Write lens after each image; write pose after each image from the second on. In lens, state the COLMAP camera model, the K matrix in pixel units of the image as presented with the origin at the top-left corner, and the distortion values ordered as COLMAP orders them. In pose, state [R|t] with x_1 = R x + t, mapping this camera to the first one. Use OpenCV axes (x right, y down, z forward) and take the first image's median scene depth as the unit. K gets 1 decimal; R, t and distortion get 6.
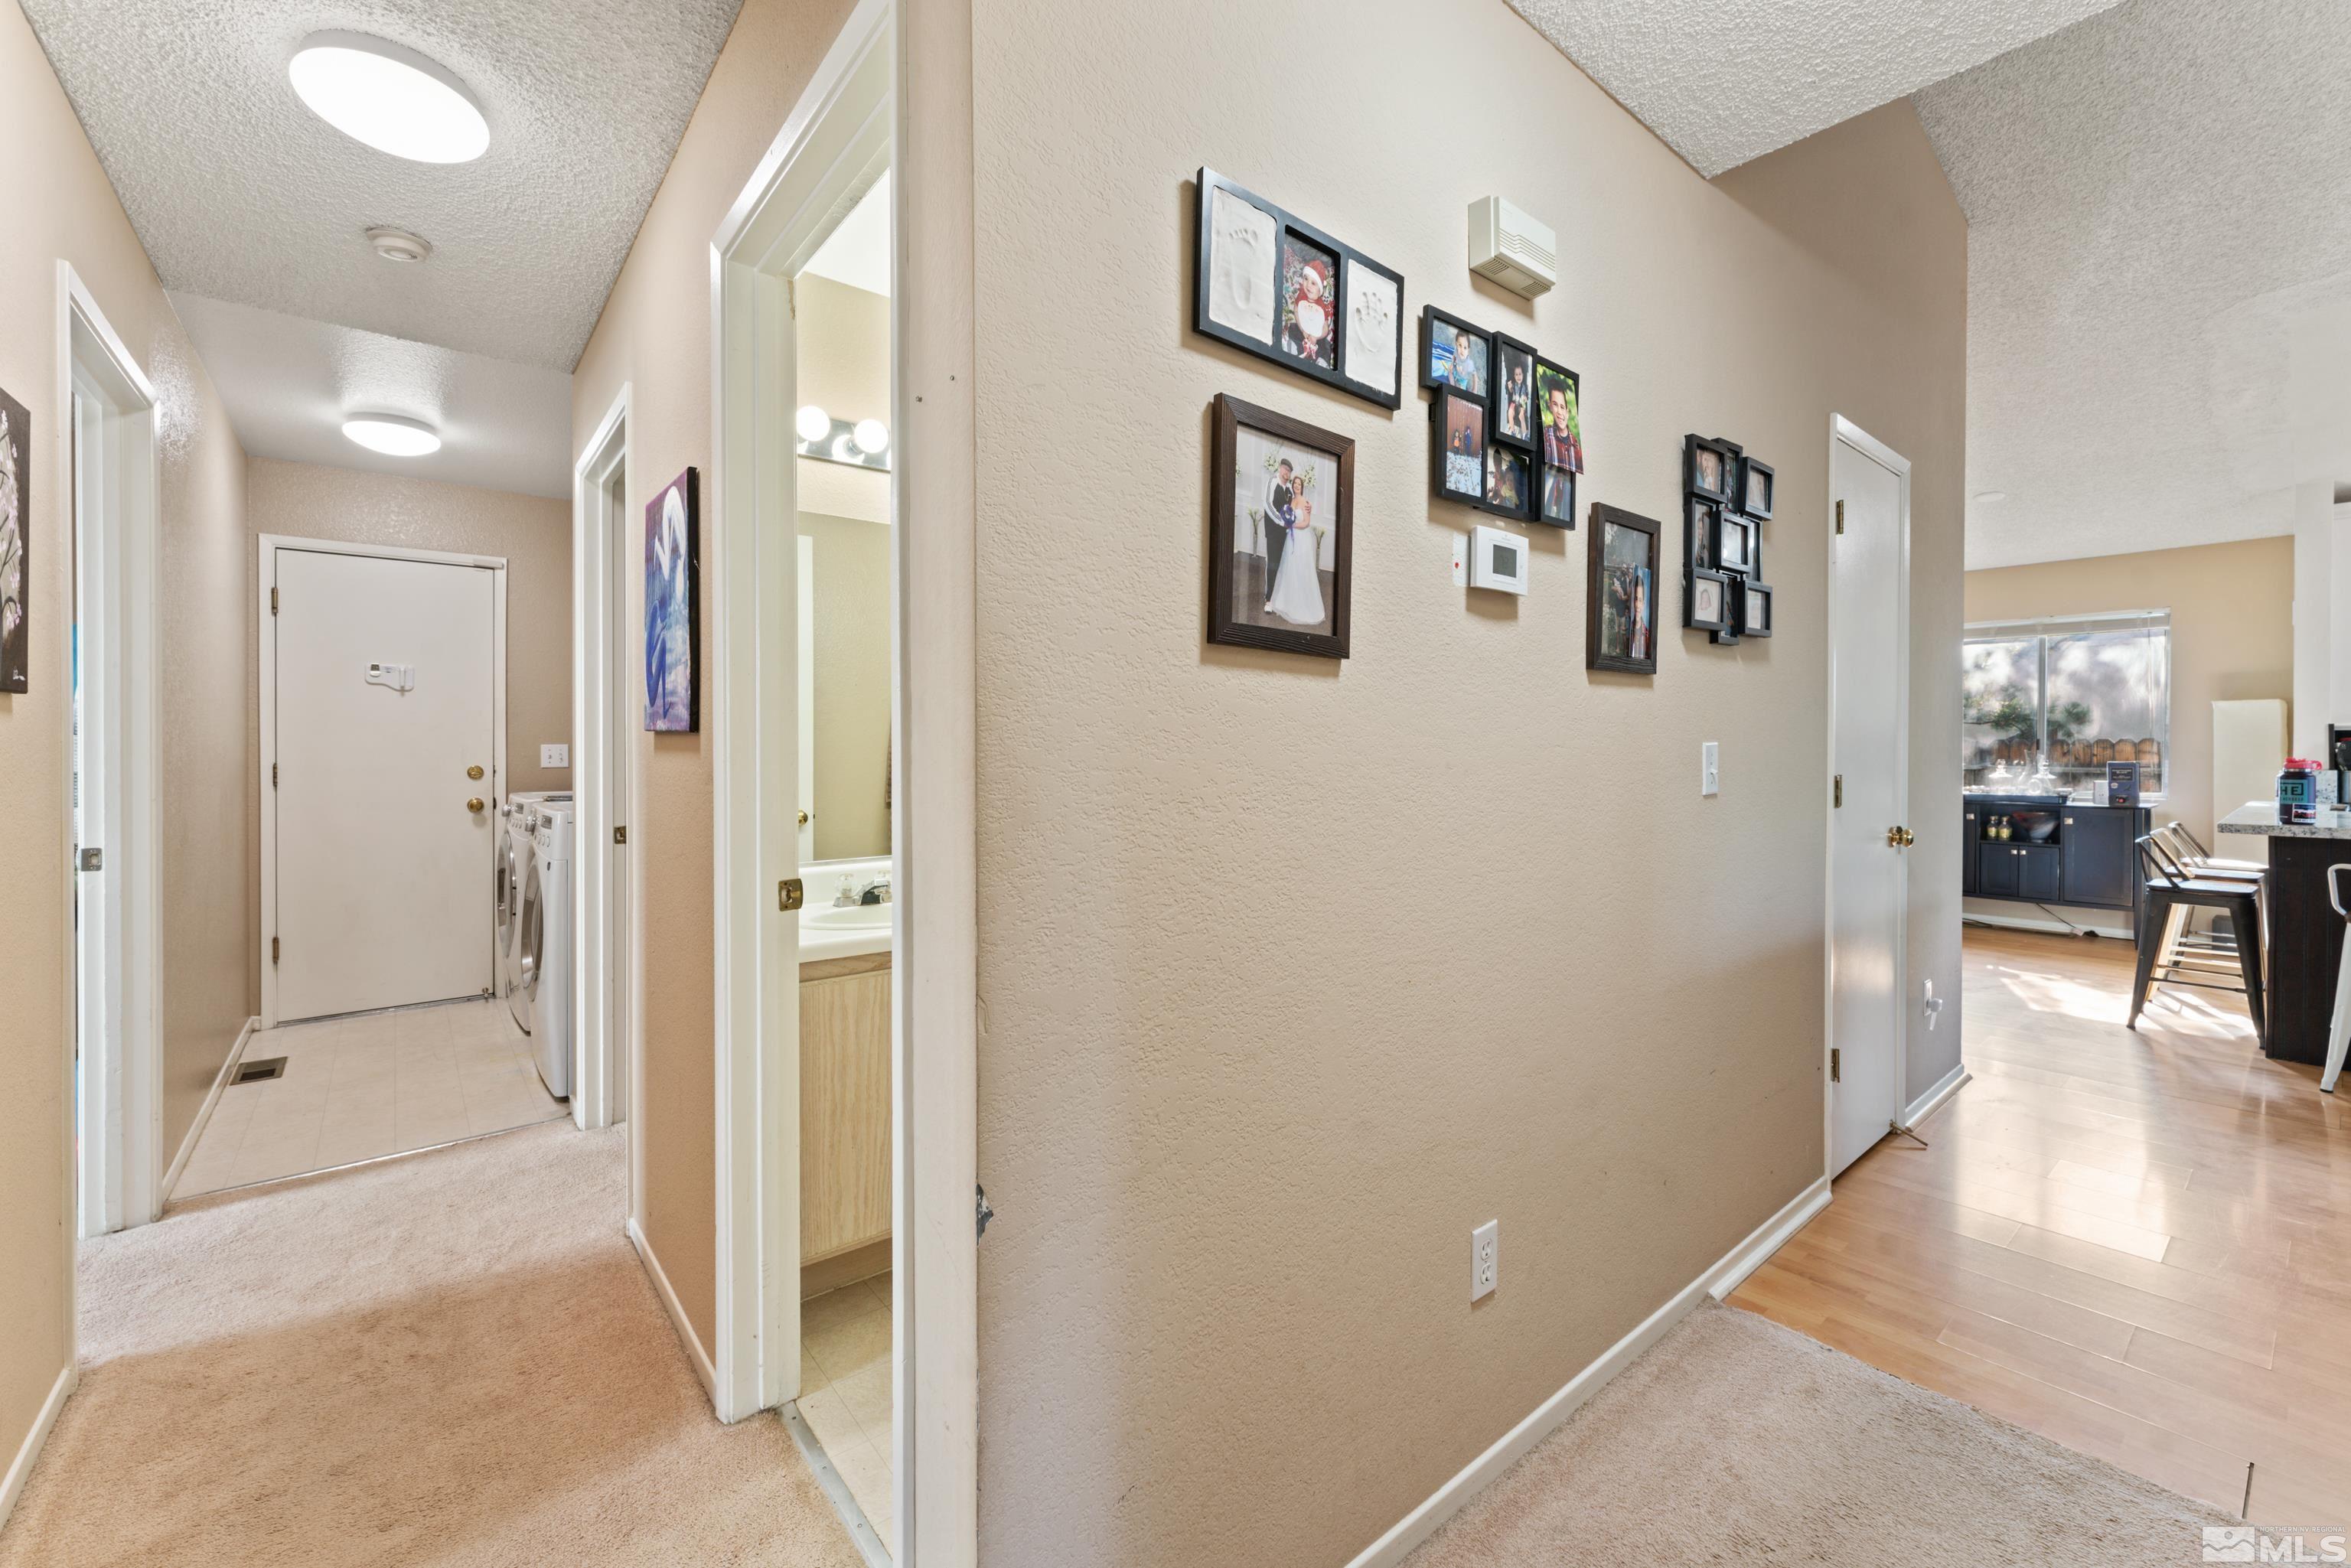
lens RADIAL K [[960.0, 0, 1167.2], [0, 960.0, 754.8], [0, 0, 1]] dist [0.001744, -0.000232]
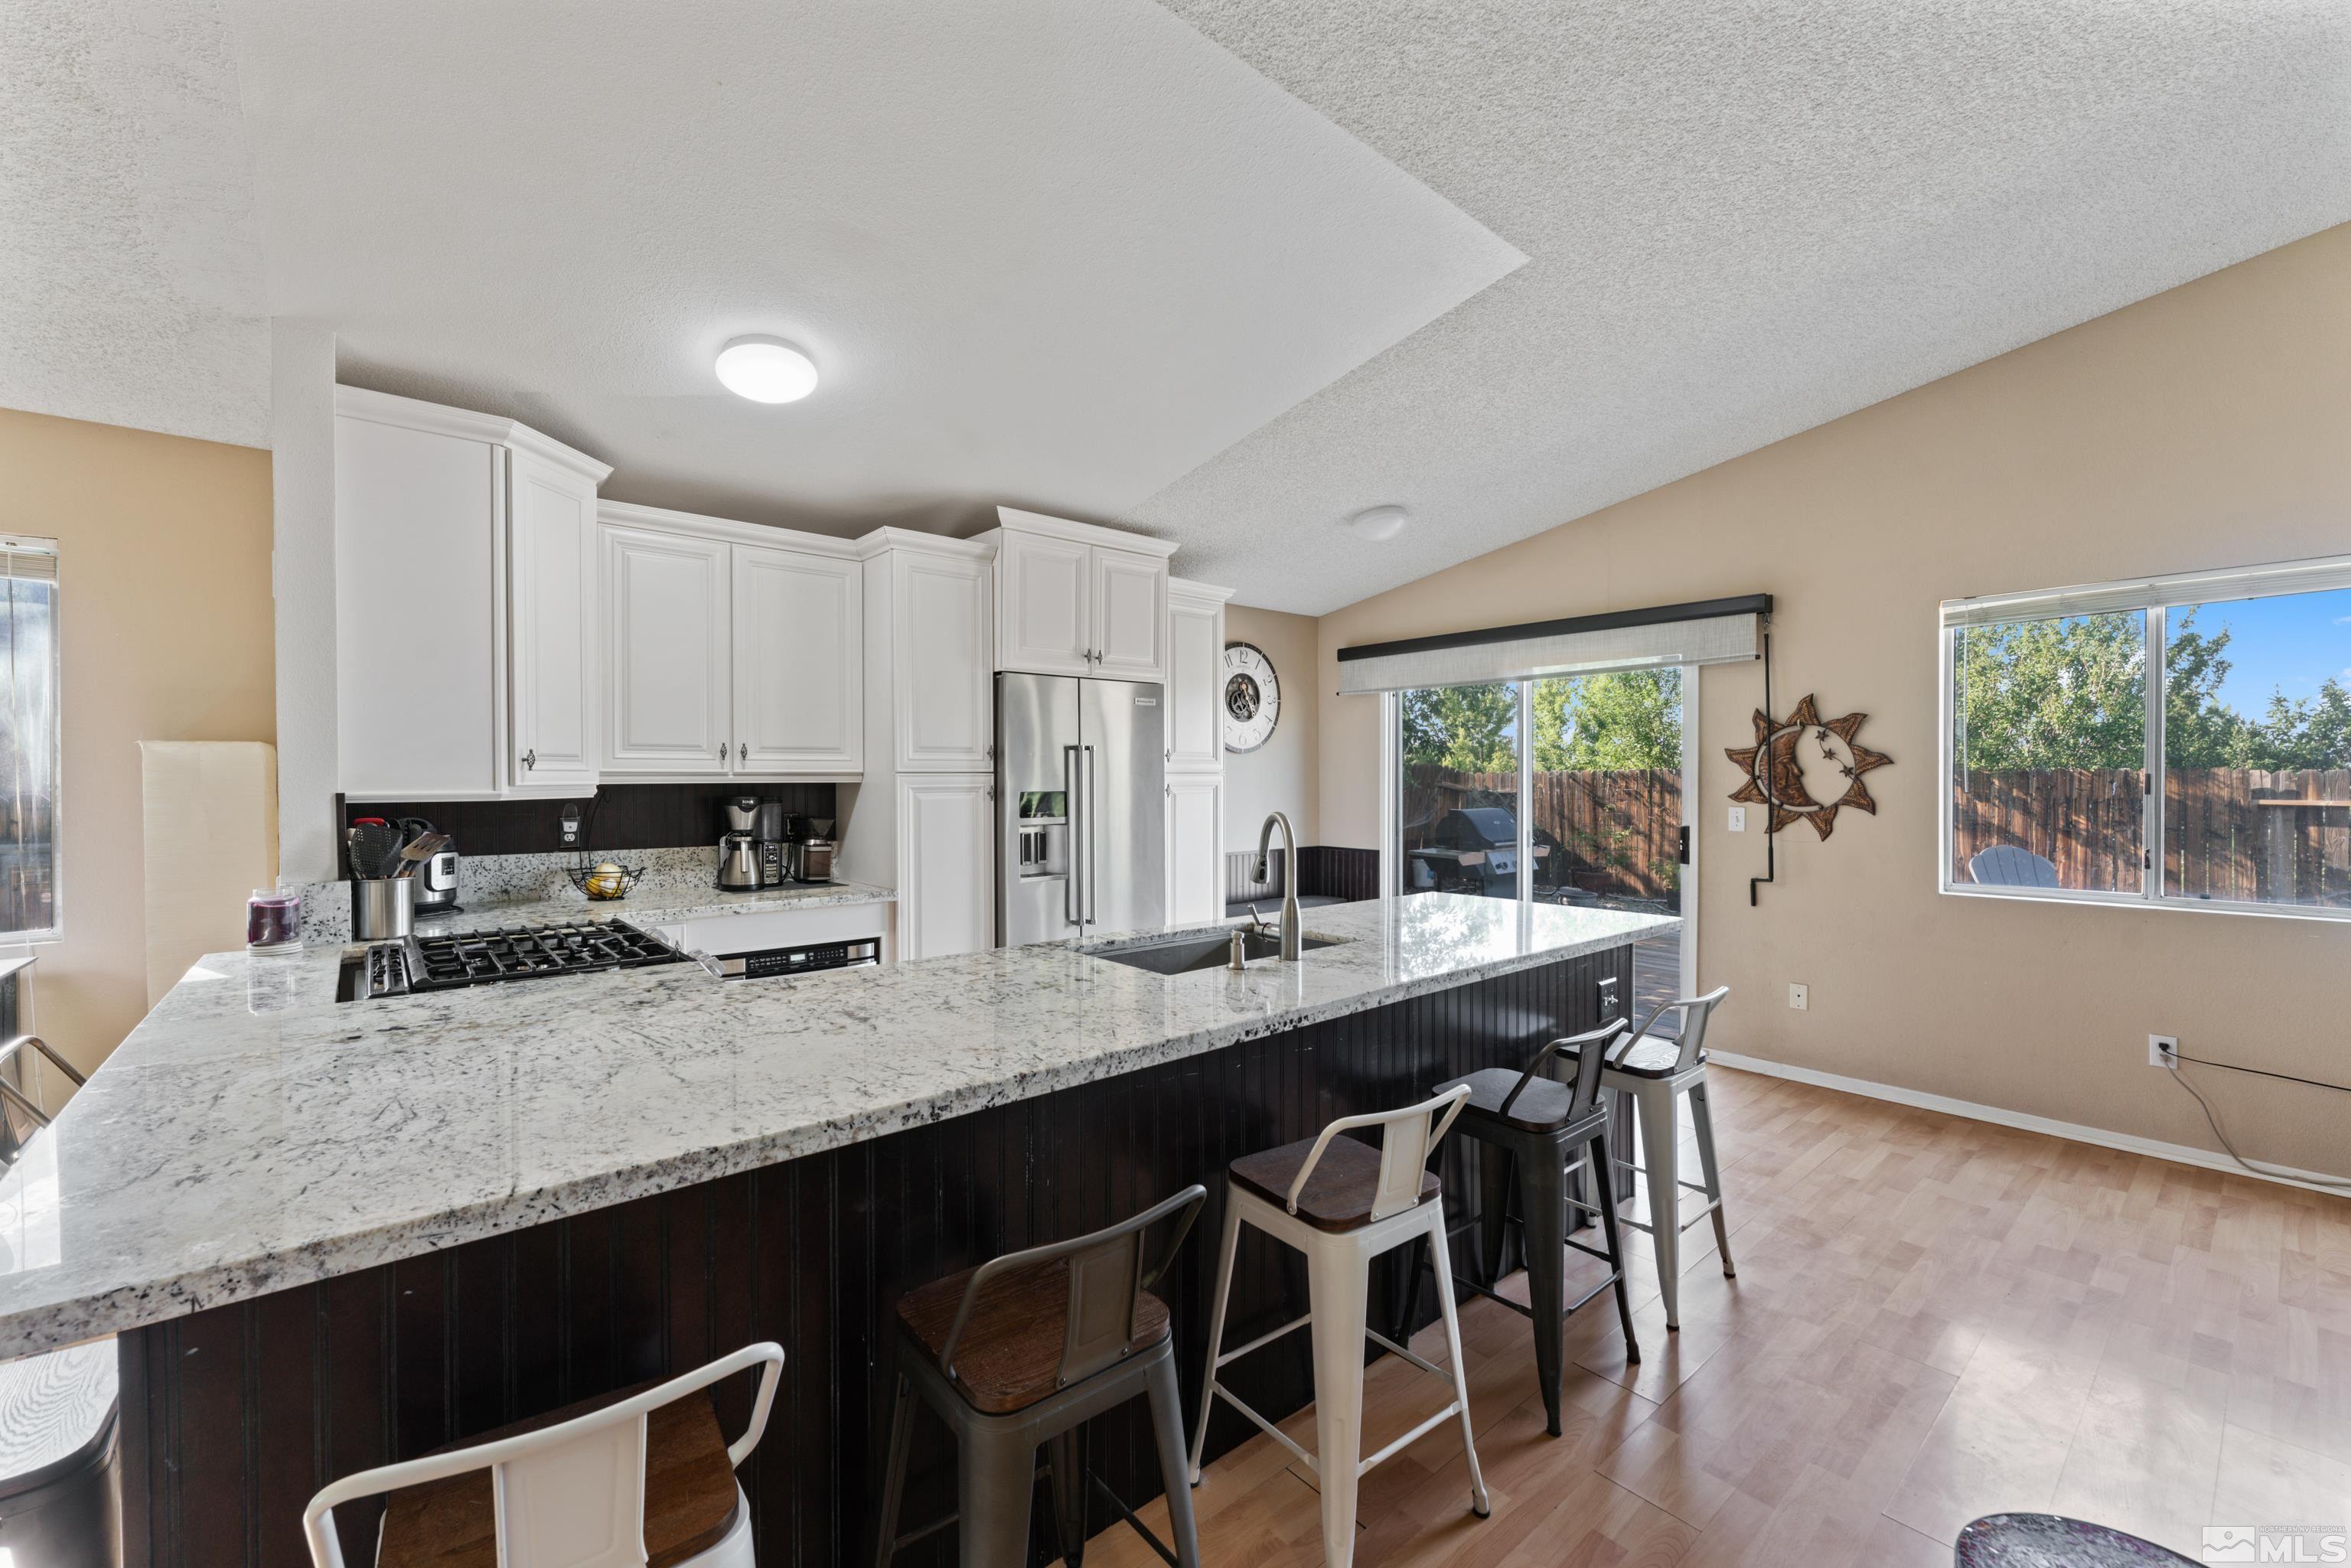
lens RADIAL K [[960.0, 0, 1160.0], [0, 960.0, 782.9], [0, 0, 1]] dist [0.001744, -0.000232]
pose [[-0.011680, -0.005627, 0.999916, 0.580140], [0.009601, 0.999937, 0.005739, -0.031582], [-0.999886, 0.009667, -0.011625, 0.476301]]
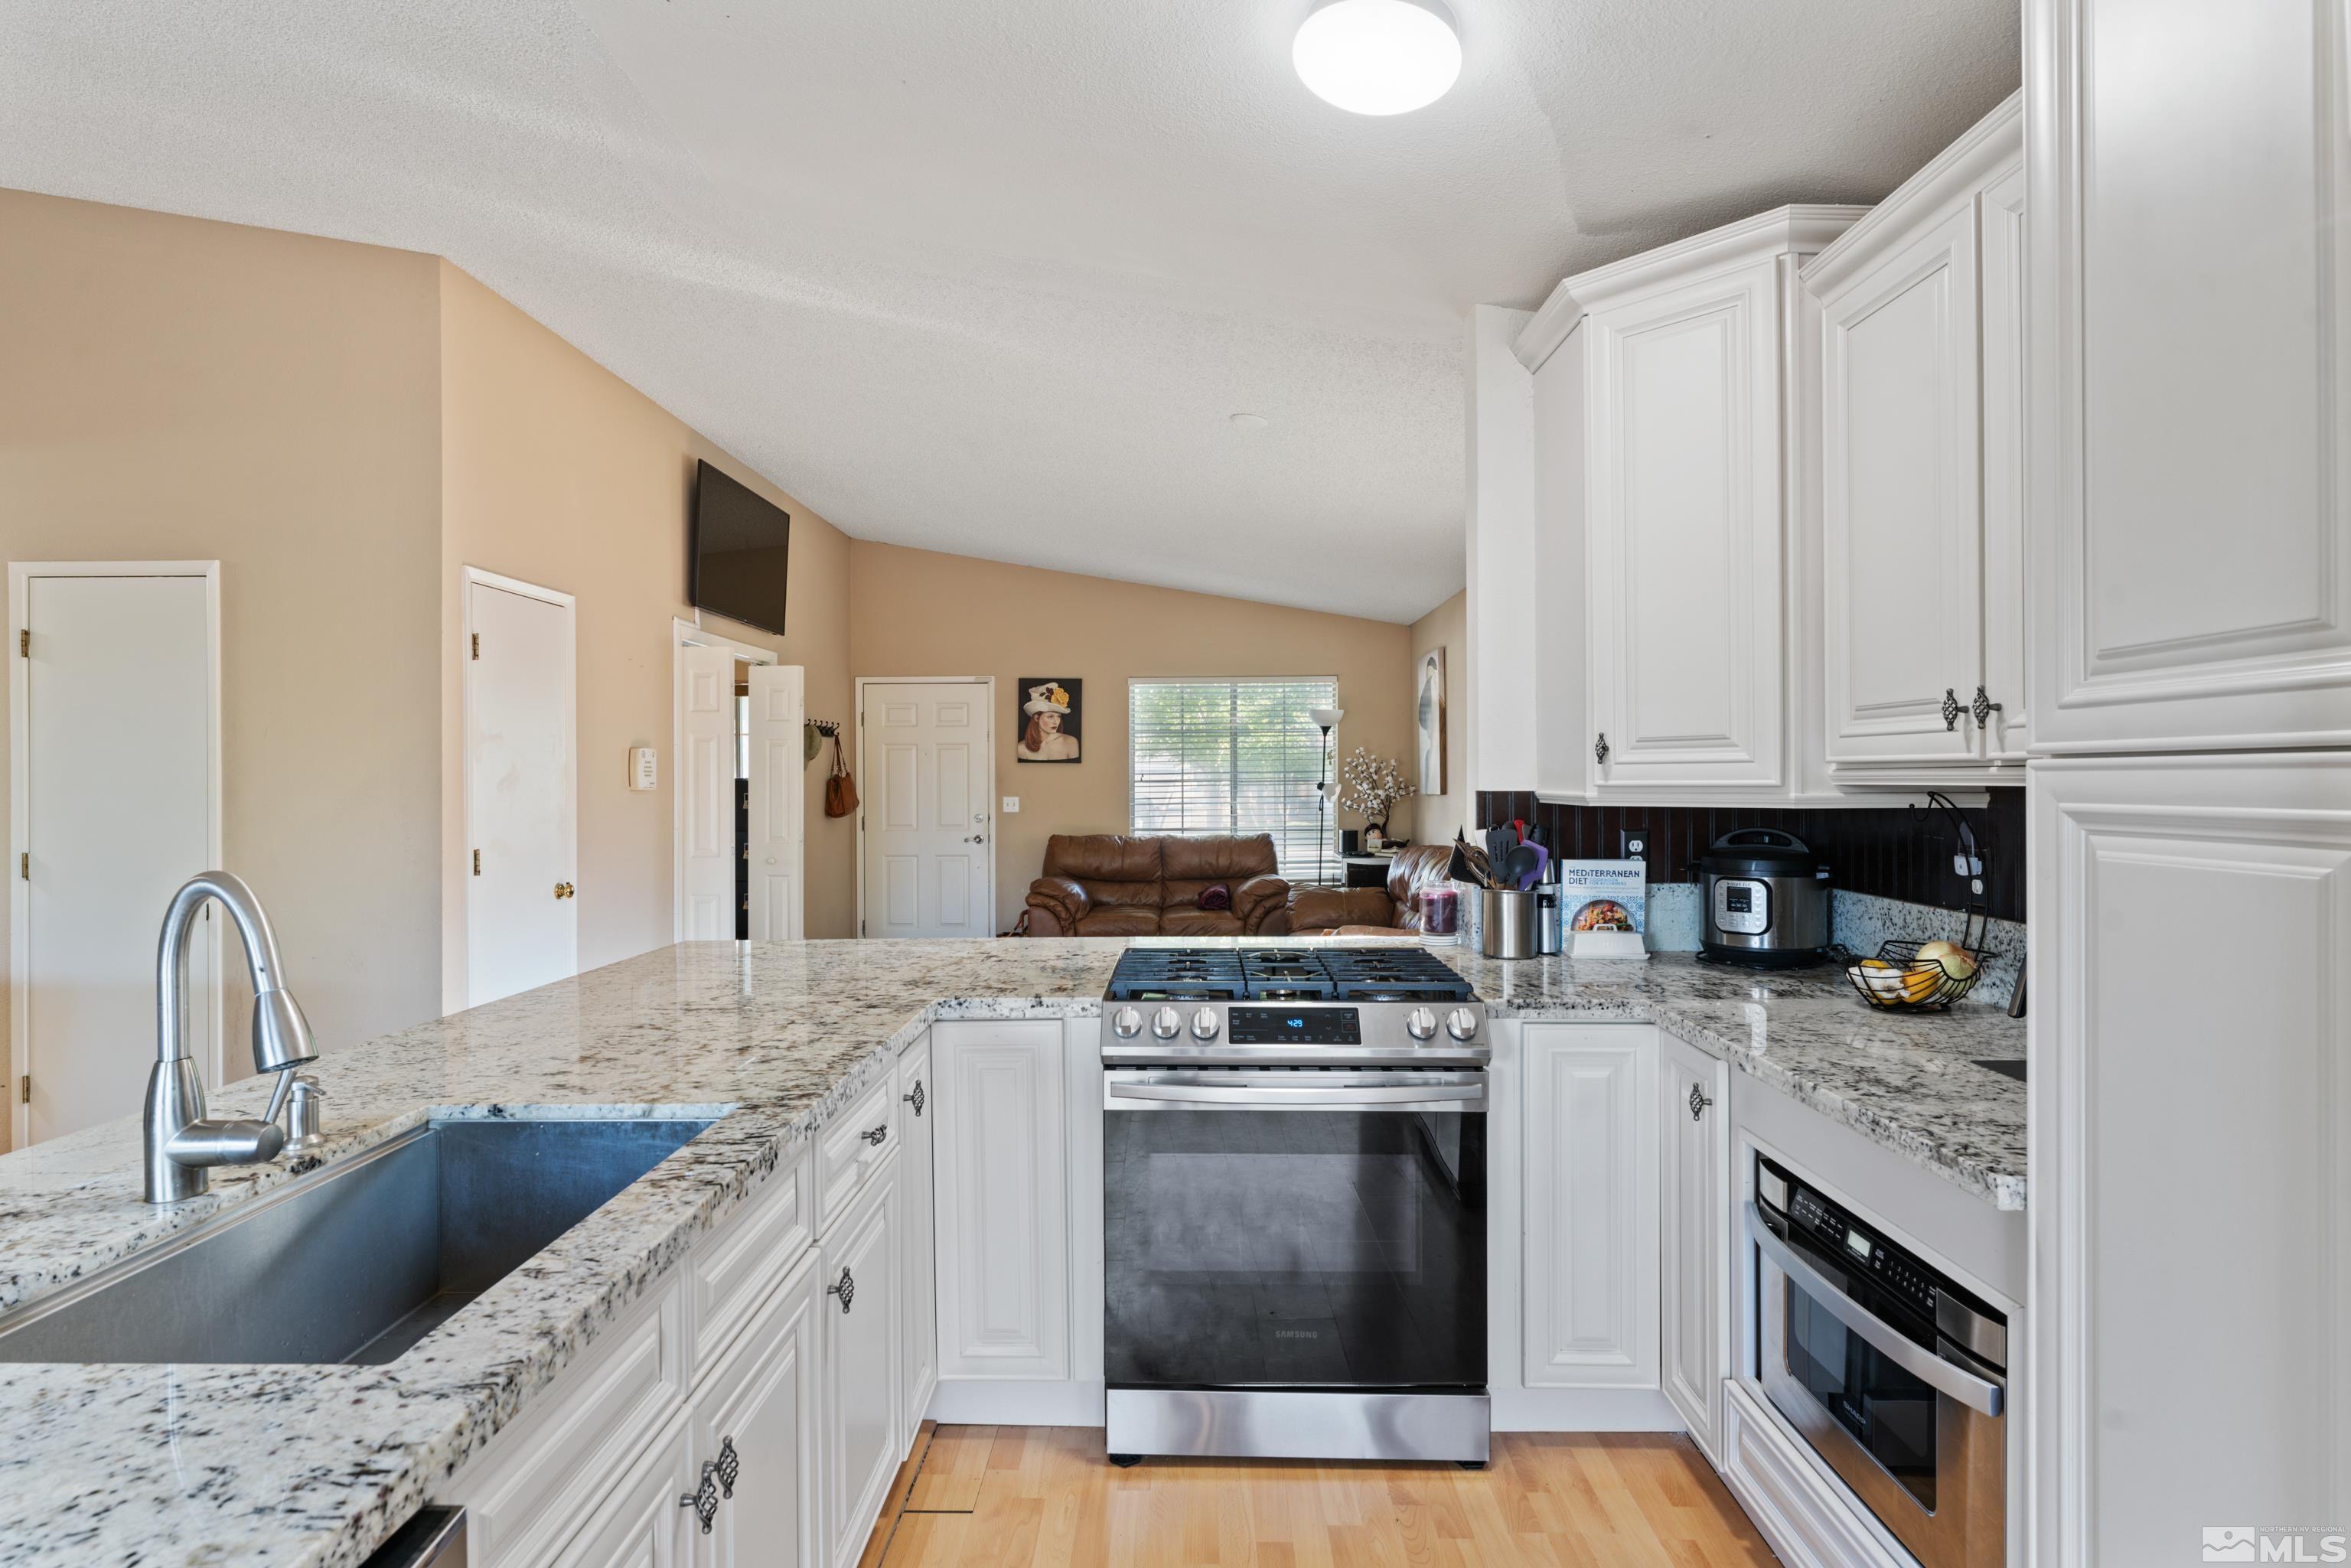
lens RADIAL K [[1176.3, 0, 1165.9], [0, 1176.3, 777.7], [0, 0, 1]] dist [-0.002573, -0.000463]
pose [[0.760214, -0.002975, -0.649666, 1.280261], [0.000636, 0.999992, -0.003835, -0.031684], [0.649672, 0.002503, 0.760210, 0.370176]]
